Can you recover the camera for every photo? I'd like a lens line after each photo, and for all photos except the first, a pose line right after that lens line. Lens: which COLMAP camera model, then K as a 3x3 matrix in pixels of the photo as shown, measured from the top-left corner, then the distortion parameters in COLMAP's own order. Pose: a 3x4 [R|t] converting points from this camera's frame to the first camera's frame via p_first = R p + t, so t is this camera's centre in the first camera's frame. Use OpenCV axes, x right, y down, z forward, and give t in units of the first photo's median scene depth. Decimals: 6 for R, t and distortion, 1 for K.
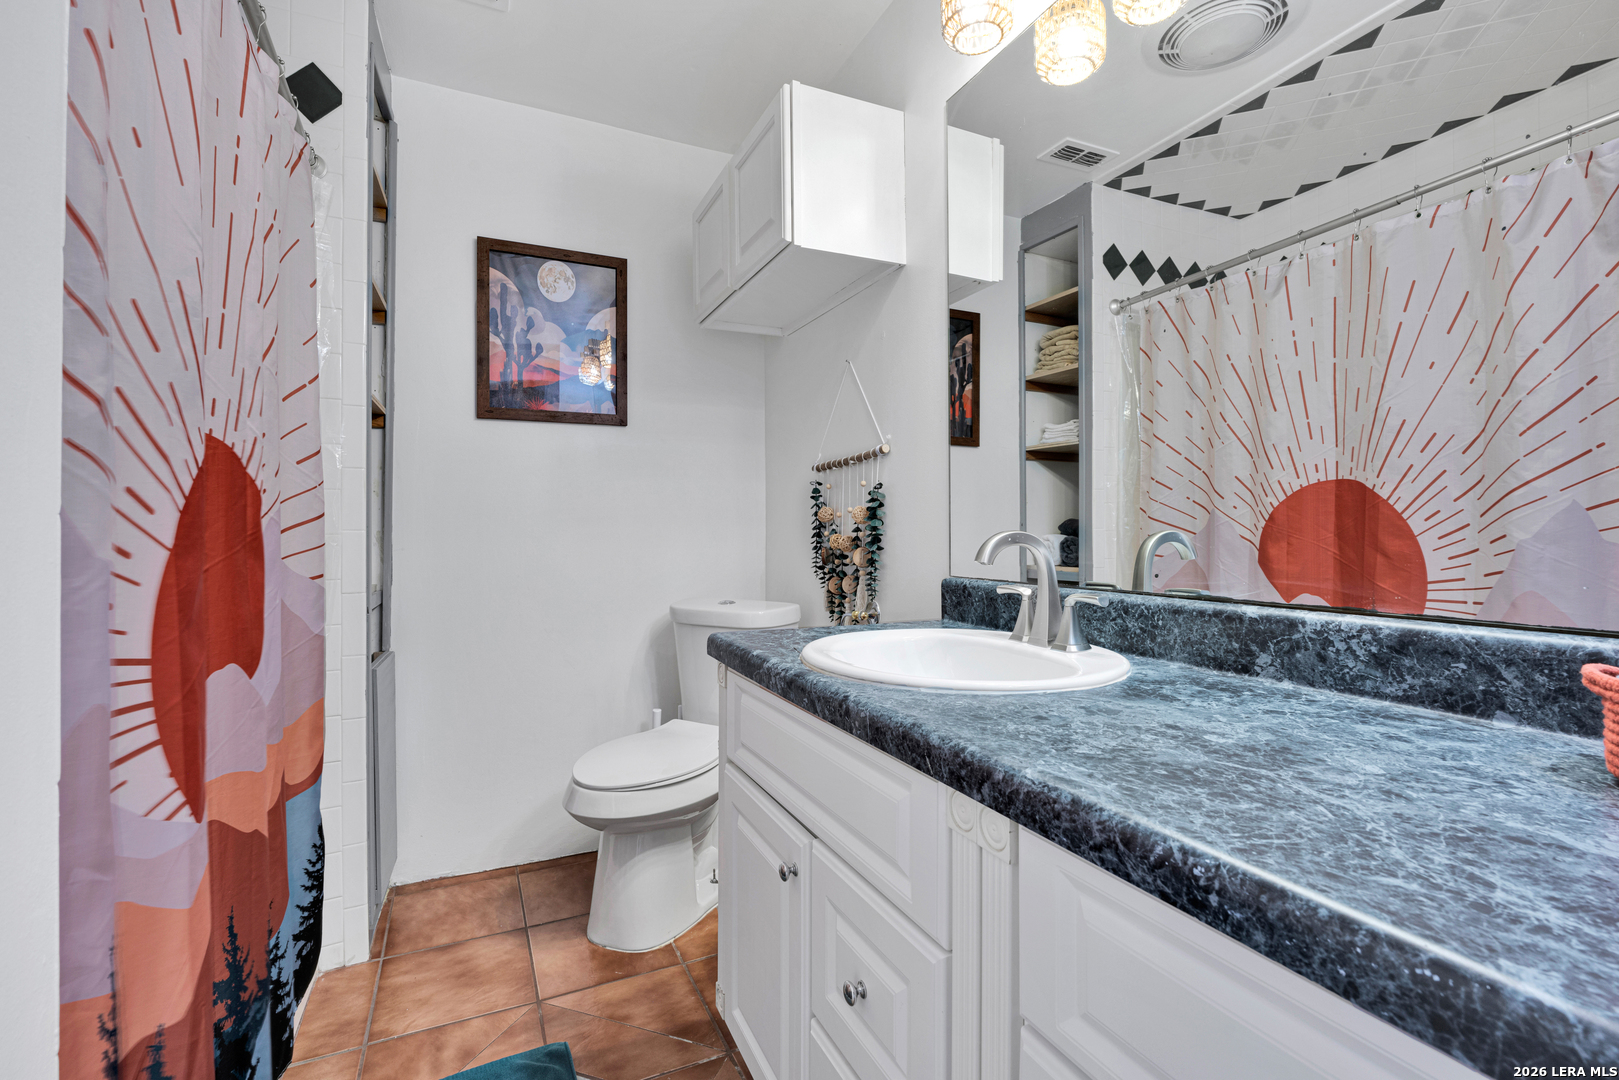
lens RADIAL K [[713.8, 0, 805.2], [0, 713.8, 545.3], [0, 0, 1]] dist [-0.003527, -0.000194]
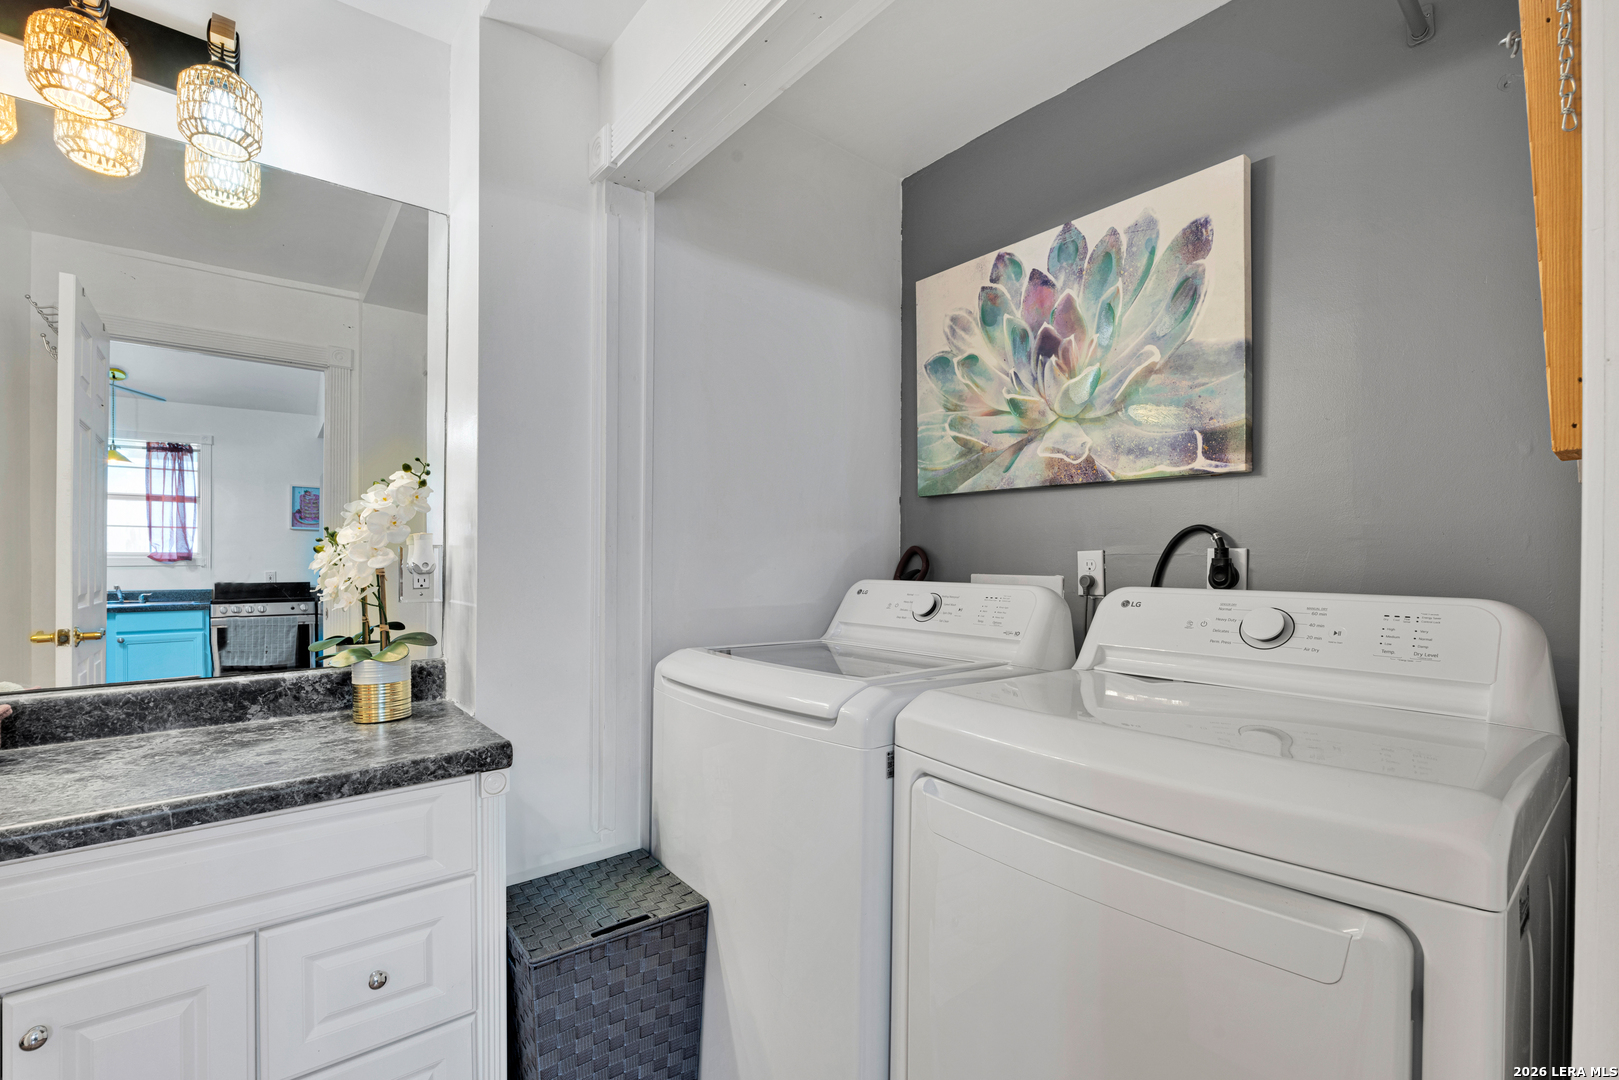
lens RADIAL K [[714.4, 0, 807.8], [0, 714.4, 528.4], [0, 0, 1]] dist [-0.002270, 0.000112]
pose [[-0.249909, 0.048202, 0.967069, -1.342827], [0.027189, 0.998716, -0.042753, -0.153771], [-0.967888, 0.015609, -0.250899, 0.221767]]
